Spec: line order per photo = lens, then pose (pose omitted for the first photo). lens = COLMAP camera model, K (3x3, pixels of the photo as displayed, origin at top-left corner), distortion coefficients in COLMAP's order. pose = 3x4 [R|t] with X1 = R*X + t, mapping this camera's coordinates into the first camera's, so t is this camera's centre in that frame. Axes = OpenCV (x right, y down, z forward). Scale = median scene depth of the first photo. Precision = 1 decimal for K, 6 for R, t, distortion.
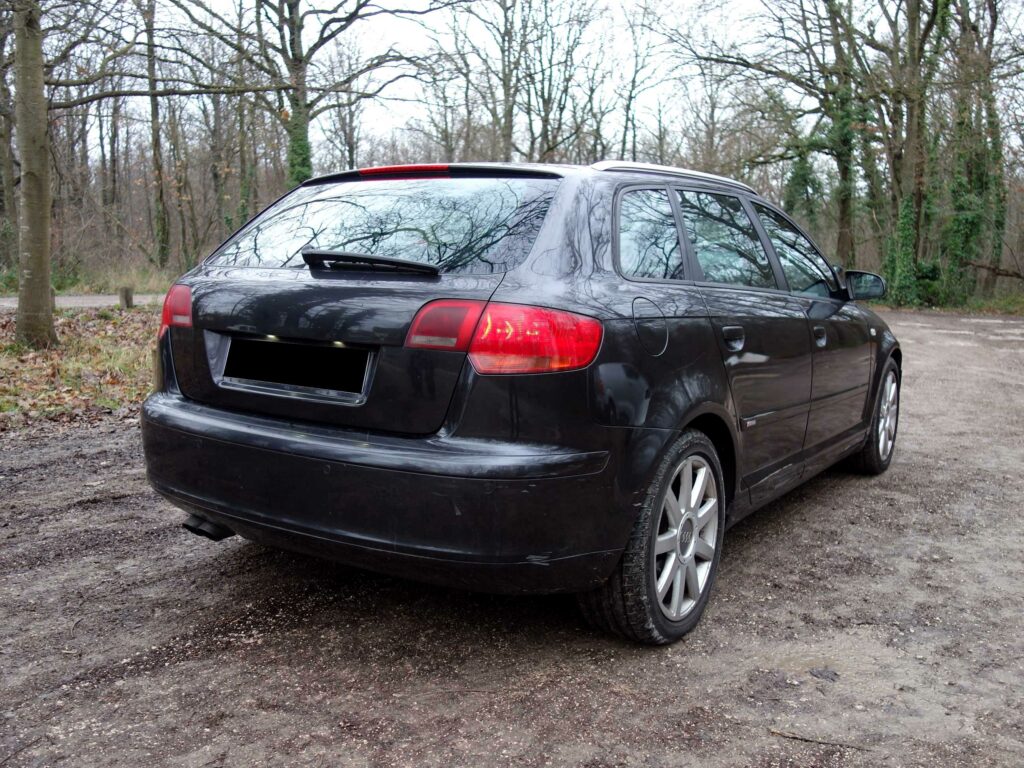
lens RADIAL K [[911.4, 0, 514.5], [0, 911.4, 383.4], [0, 0, 1]] dist [-0.007952, 0.015495]
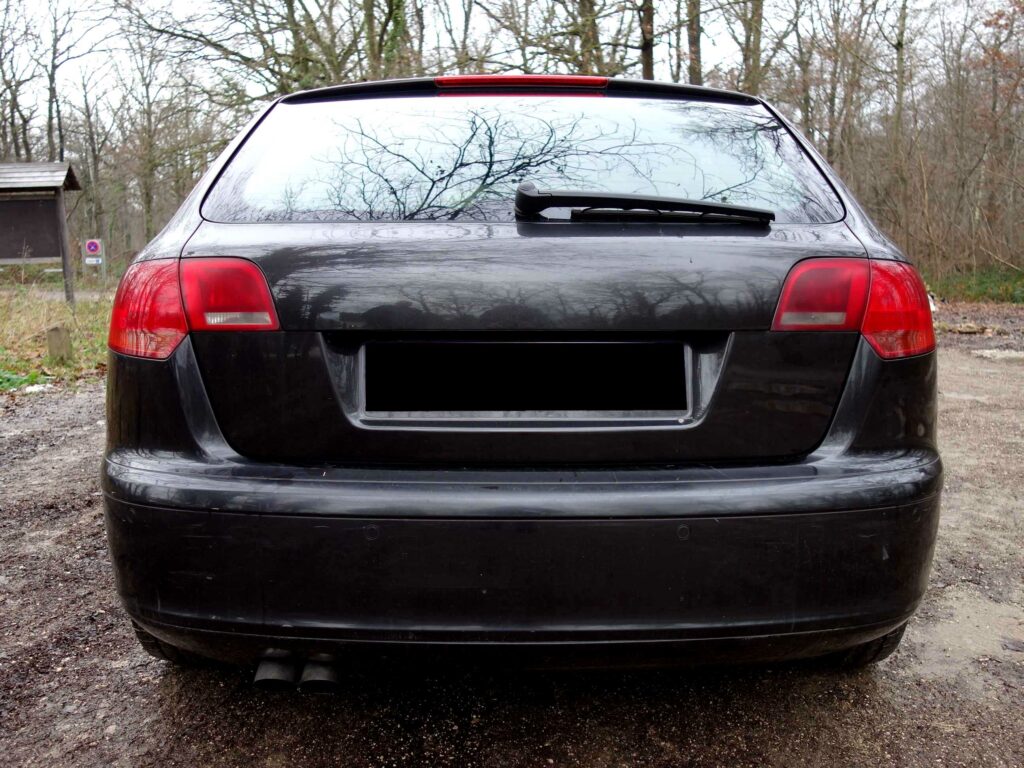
lens RADIAL K [[911.4, 0, 511.7], [0, 911.4, 385.9], [0, 0, 1]] dist [-0.007952, 0.015495]
pose [[0.826921, -0.100352, 0.553291, -0.509311], [0.092188, 0.994828, 0.042654, -0.035852], [-0.554710, 0.015736, 0.831895, 0.422595]]
